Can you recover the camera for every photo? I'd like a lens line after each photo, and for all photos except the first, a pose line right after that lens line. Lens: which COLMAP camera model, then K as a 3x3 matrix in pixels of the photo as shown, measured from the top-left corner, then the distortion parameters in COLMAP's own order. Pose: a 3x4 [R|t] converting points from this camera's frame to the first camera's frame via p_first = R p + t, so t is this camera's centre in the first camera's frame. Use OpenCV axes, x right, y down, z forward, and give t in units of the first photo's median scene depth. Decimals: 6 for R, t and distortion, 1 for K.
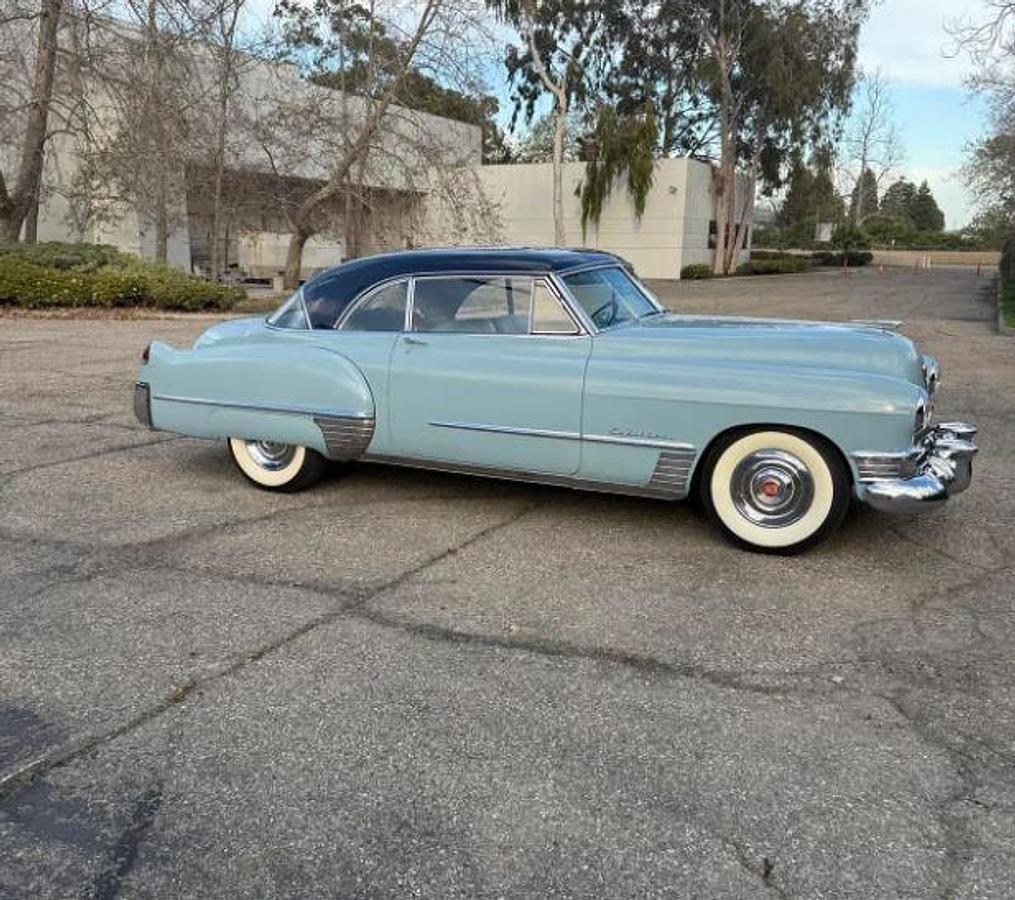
lens RADIAL K [[1012.3, 0, 493.6], [0, 1012.3, 467.3], [0, 0, 1]] dist [0.118135, -0.200946]
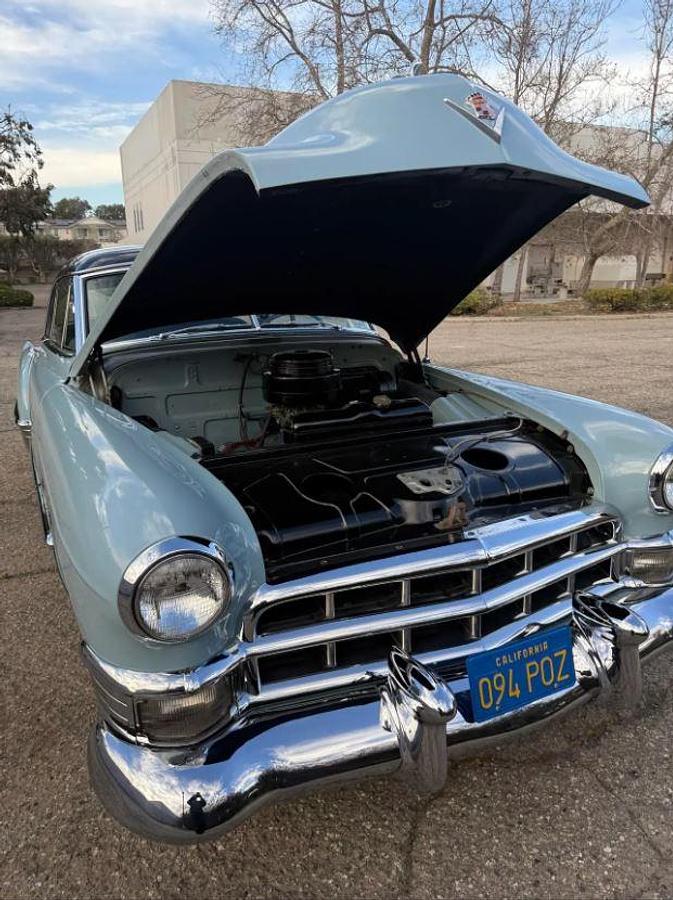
lens RADIAL K [[654.3, 0, 329.7], [0, 654.3, 440.1], [0, 0, 1]] dist [0.003396, -0.007272]
pose [[0.780564, 0.128165, -0.611795, 0.091811], [-0.103464, 0.991744, 0.075754, -0.020910], [0.616454, 0.004168, 0.787380, 0.124746]]
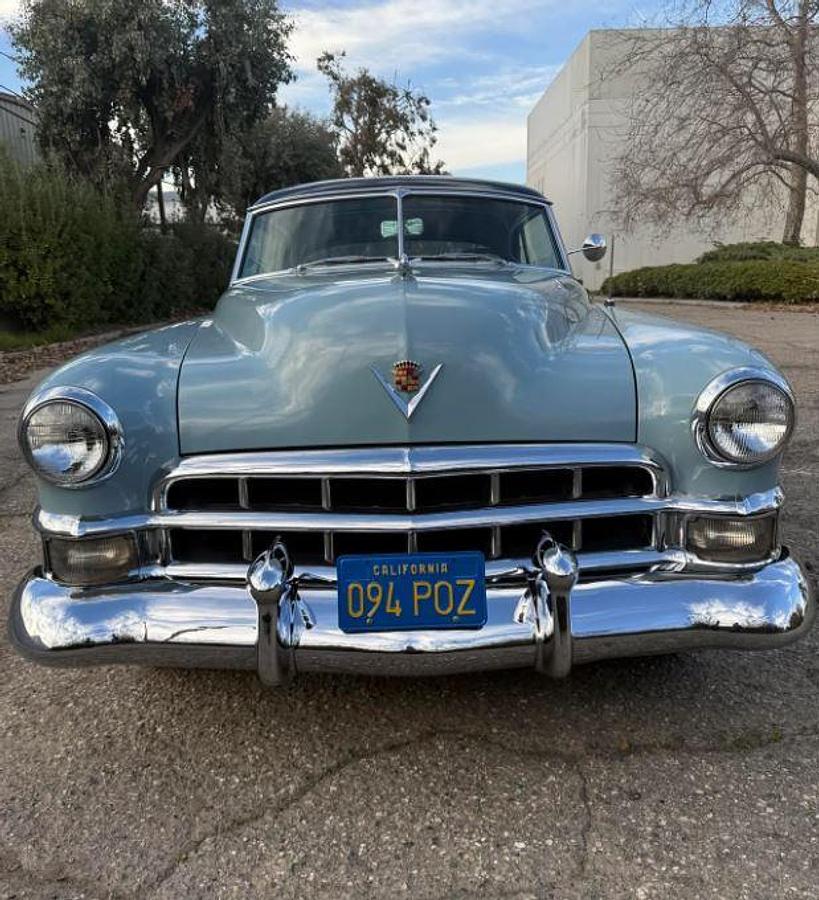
lens RADIAL K [[794.8, 0, 406.5], [0, 794.8, 432.5], [0, 0, 1]] dist [0.047259, -0.050254]
pose [[0.430616, 0.154726, -0.889174, 0.118140], [-0.160122, 0.982664, 0.093449, -0.016995], [0.888218, 0.102135, 0.447926, 0.145559]]
